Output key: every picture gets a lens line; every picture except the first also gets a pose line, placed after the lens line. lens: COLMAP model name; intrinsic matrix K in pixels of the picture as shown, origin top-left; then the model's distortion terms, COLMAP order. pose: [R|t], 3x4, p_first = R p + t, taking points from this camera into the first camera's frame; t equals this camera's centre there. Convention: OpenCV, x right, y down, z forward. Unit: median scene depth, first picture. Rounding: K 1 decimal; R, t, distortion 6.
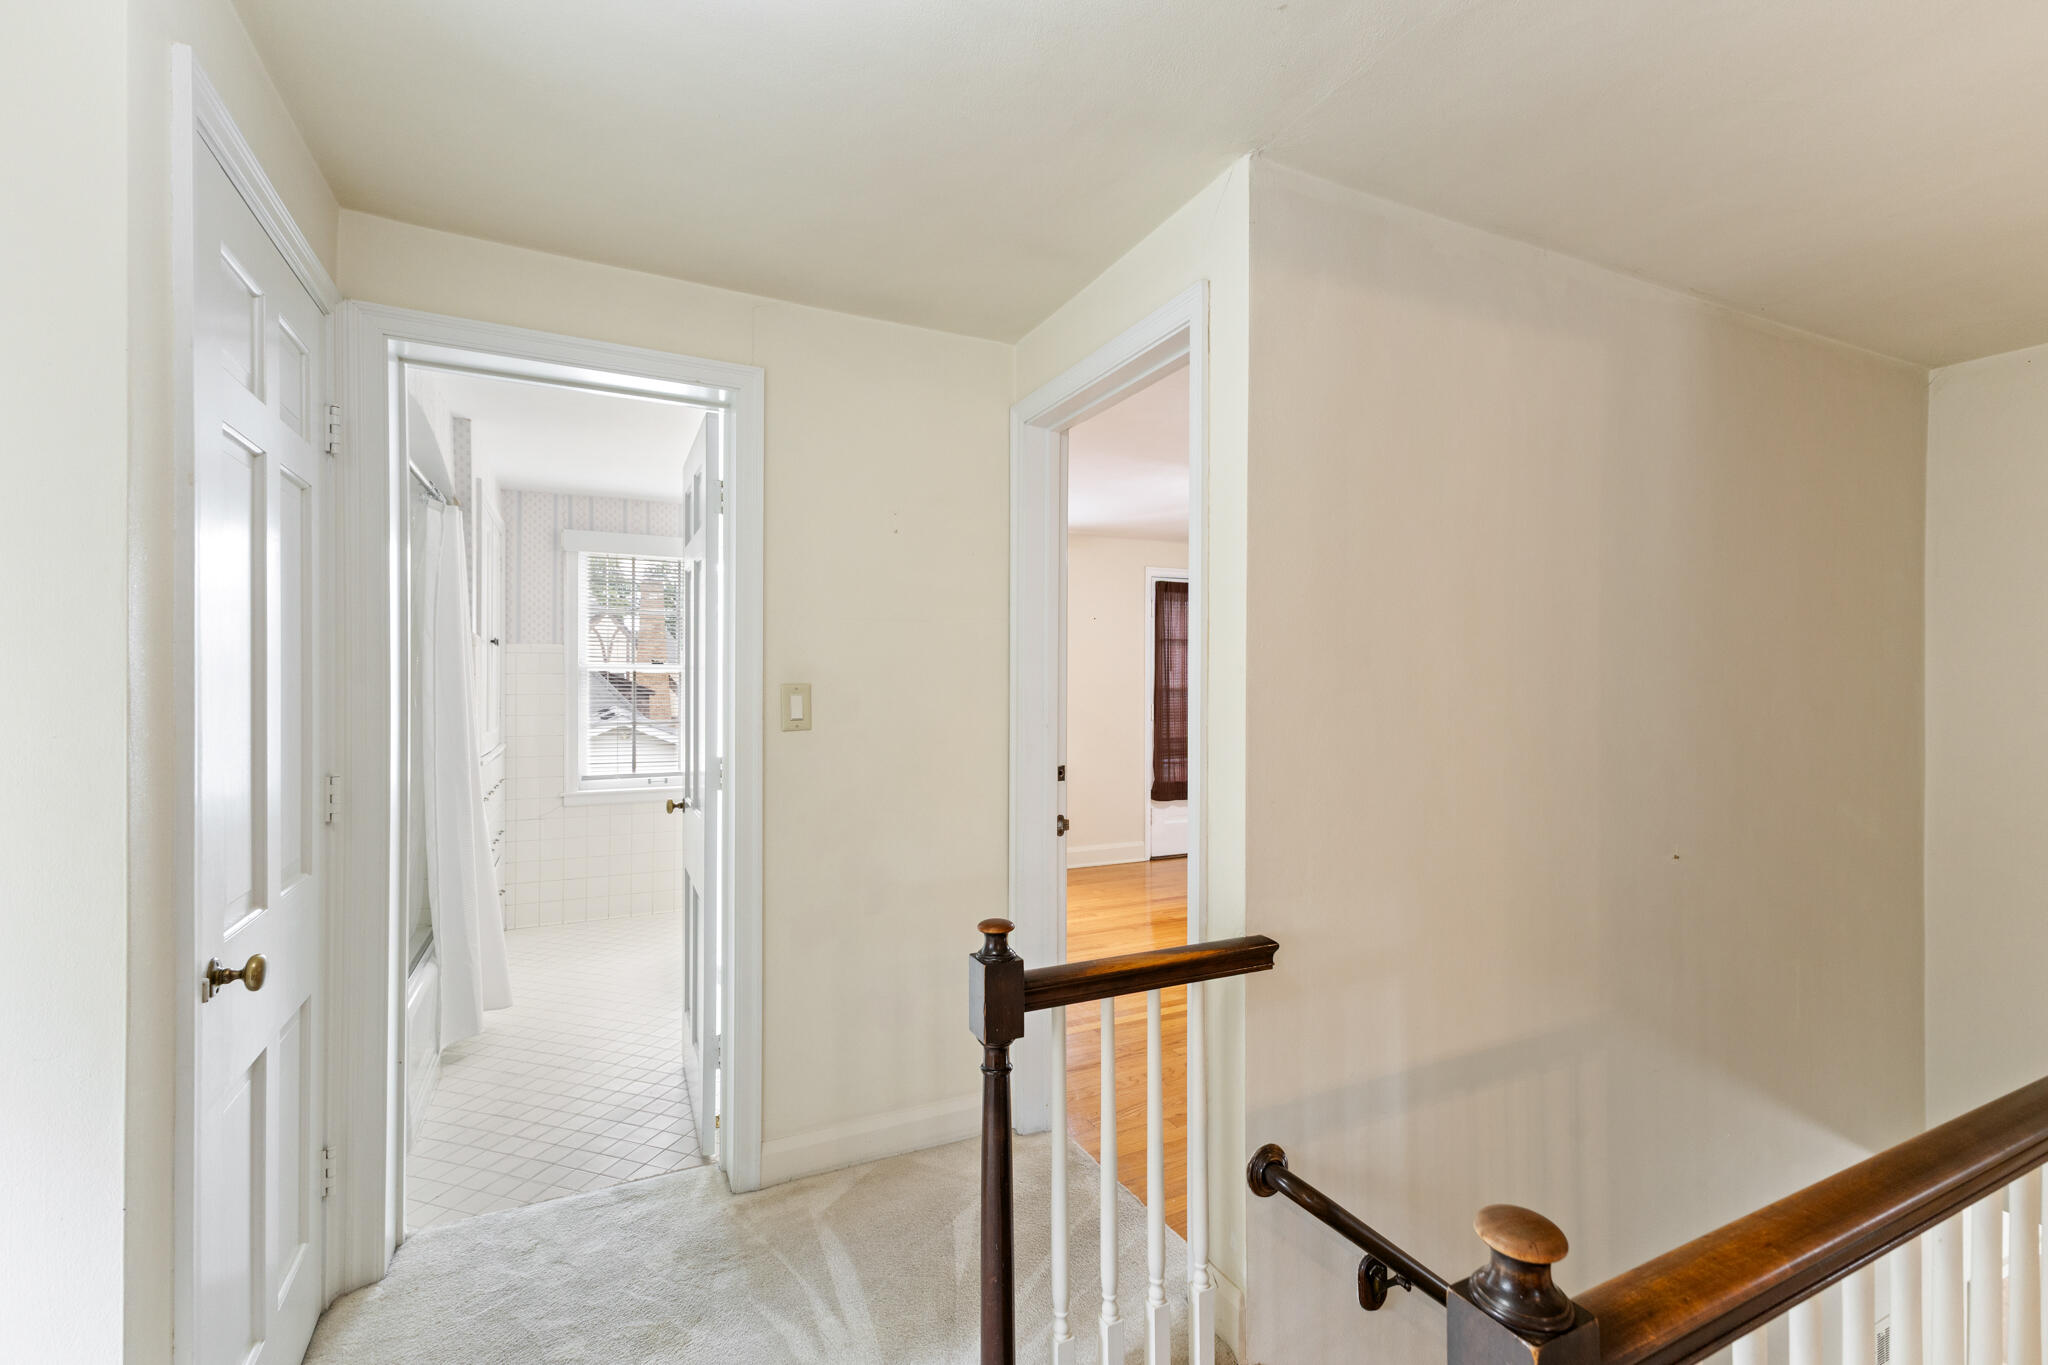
lens RADIAL K [[886.6, 0, 1024.0], [0, 886.6, 682.5], [0, 0, 1]] dist [0.018656, -0.008329]
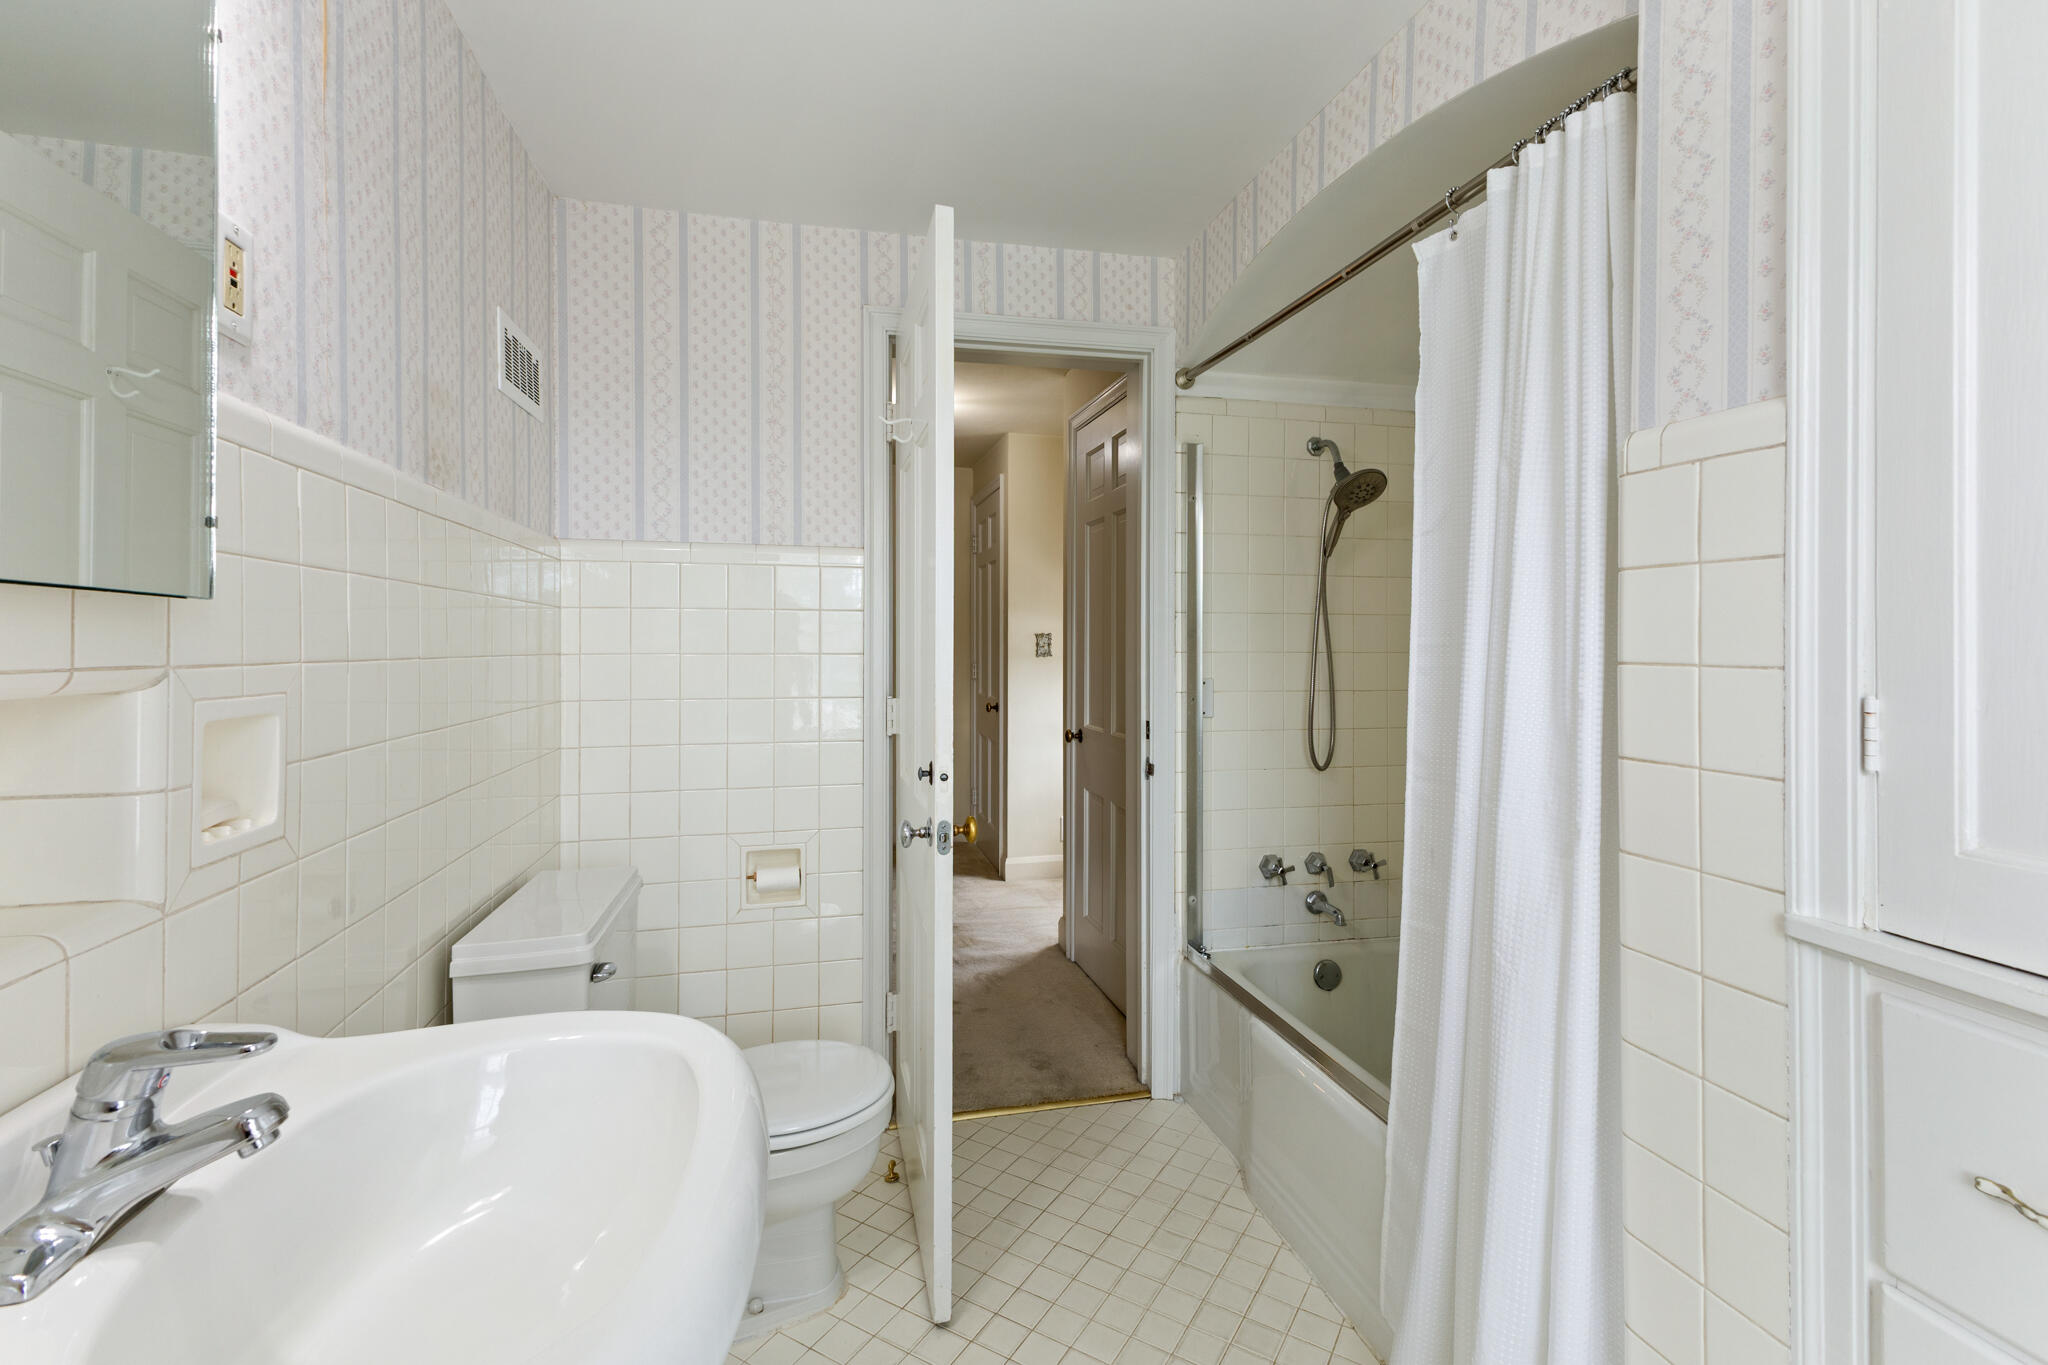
lens RADIAL K [[886.6, 0, 1024.0], [0, 886.6, 682.5], [0, 0, 1]] dist [0.018656, -0.008329]
pose [[-0.978633, -0.008660, 0.205433, -0.560855], [-0.000021, 0.999117, 0.042017, 0.005256], [-0.205616, 0.041115, -0.977769, 1.592015]]
